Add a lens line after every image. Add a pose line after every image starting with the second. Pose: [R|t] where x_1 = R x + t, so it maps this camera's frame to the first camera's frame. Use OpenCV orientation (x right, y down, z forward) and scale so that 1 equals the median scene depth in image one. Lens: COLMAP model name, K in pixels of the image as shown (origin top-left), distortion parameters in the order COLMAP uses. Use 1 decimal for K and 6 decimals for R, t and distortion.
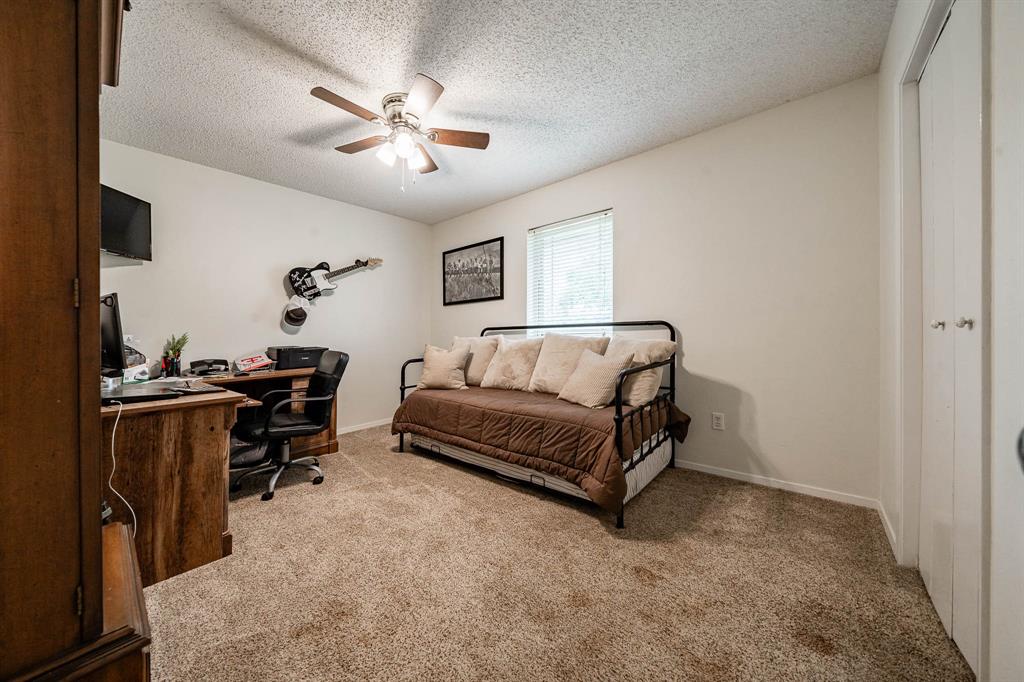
lens RADIAL K [[345.8, 0, 508.5], [0, 345.8, 332.4], [0, 0, 1]] dist [-0.000063, 0.000007]
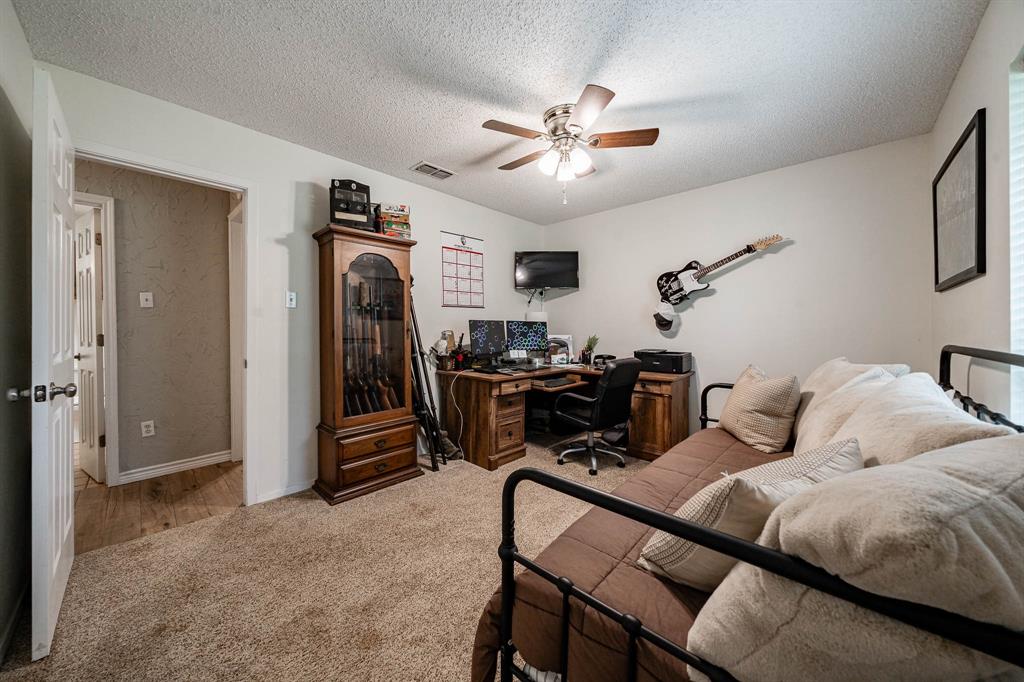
lens RADIAL K [[361.0, 0, 500.8], [0, 361.0, 323.9], [0, 0, 1]] dist [0.000057, 0.000006]
pose [[-0.060218, 0.017717, -0.998028, 0.478920], [0.001952, 0.999843, 0.017631, -0.057247], [0.998183, -0.000886, -0.060243, 0.576007]]
